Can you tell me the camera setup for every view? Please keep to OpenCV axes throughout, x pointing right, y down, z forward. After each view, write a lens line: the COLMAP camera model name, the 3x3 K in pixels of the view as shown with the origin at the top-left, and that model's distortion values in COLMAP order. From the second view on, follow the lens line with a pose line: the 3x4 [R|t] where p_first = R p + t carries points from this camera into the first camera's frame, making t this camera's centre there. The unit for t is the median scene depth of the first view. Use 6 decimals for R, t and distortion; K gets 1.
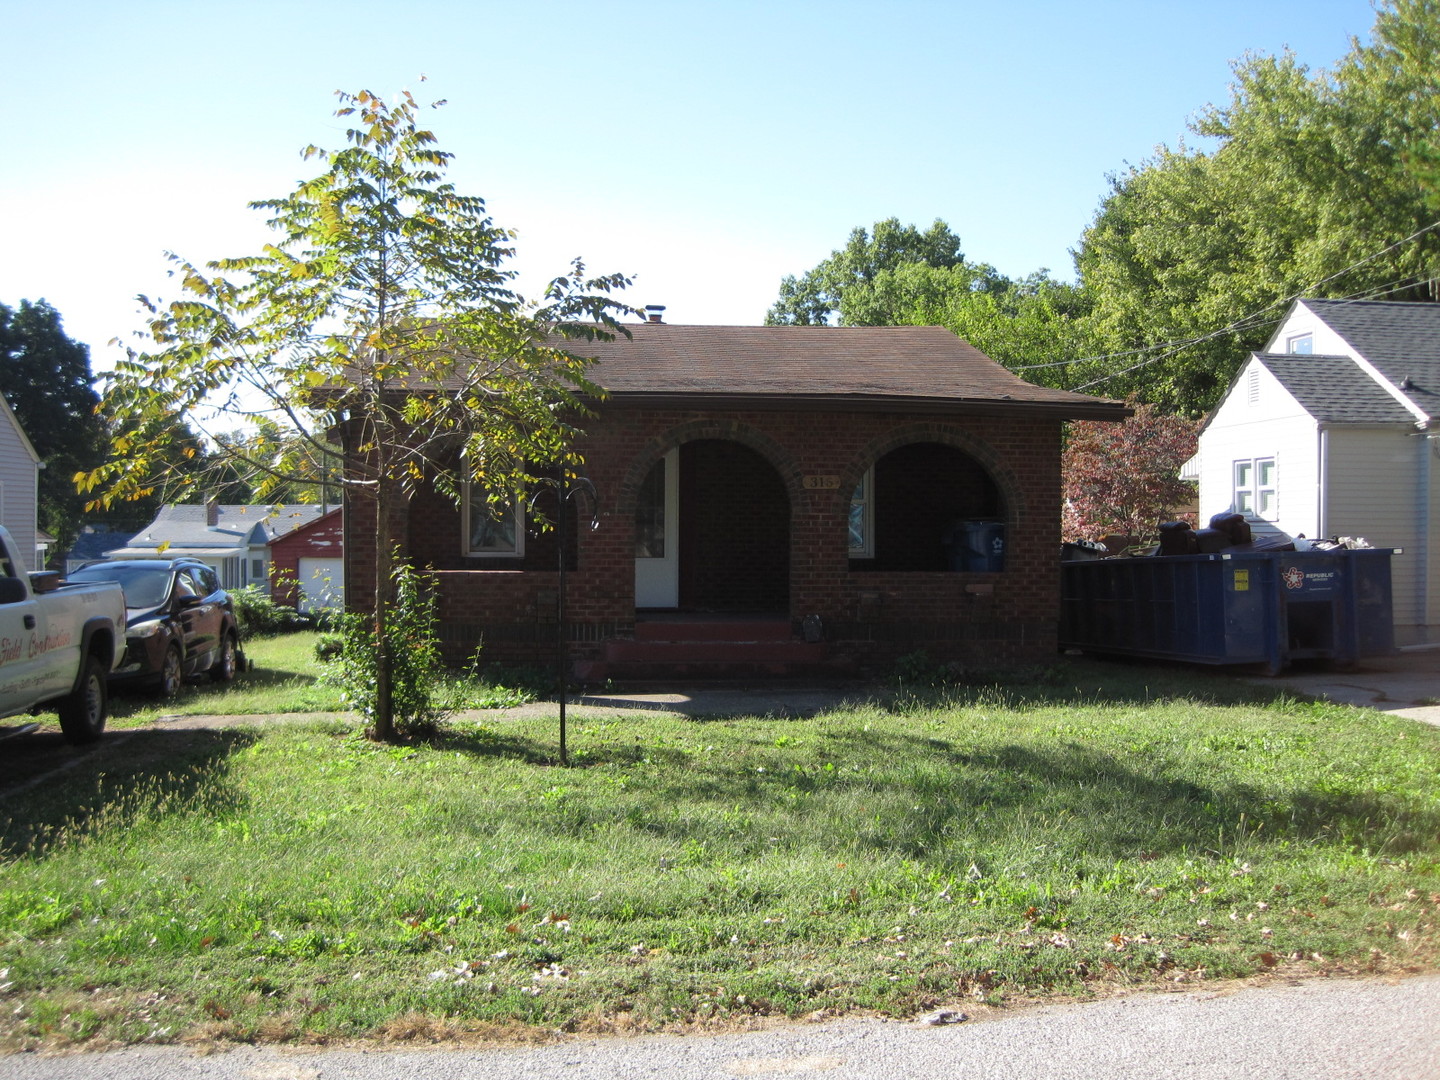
lens RADIAL K [[1472.3, 0, 720.0], [0, 1472.3, 540.0], [0, 0, 1]] dist [-0.149703, 0.007559]
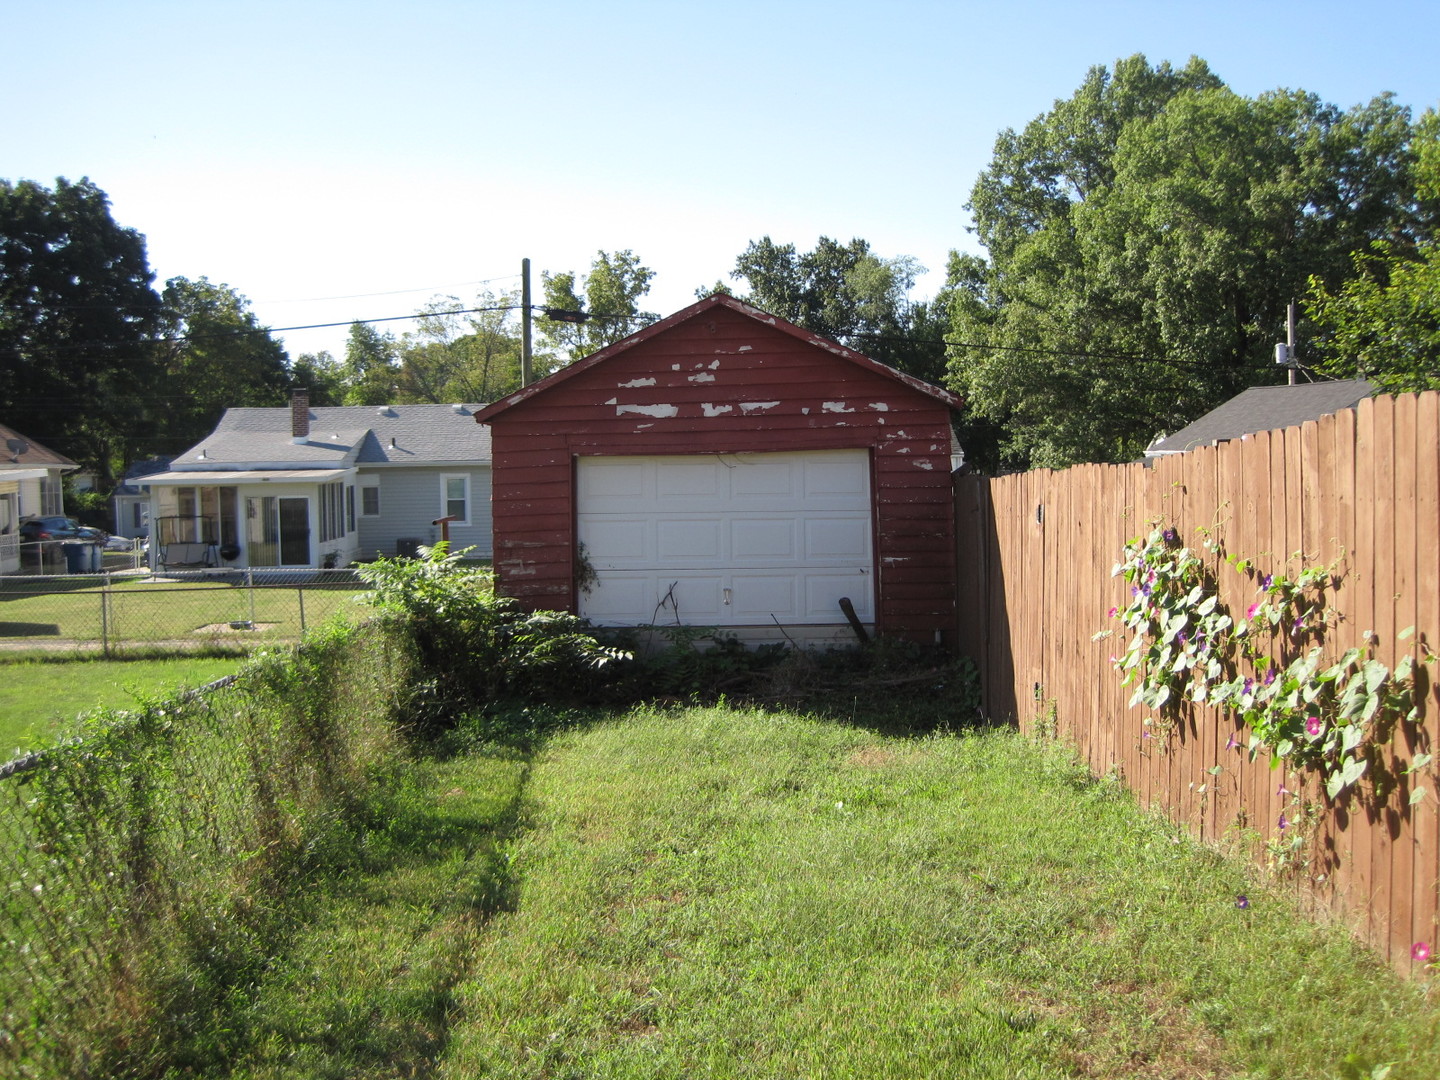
lens RADIAL K [[1475.1, 0, 720.0], [0, 1475.1, 540.0], [0, 0, 1]] dist [-0.259979, 0.348786]
pose [[0.998432, -0.011684, -0.054738, -0.072114], [0.014316, 0.998748, 0.047937, 0.004643], [0.054109, -0.048646, 0.997349, 0.202696]]
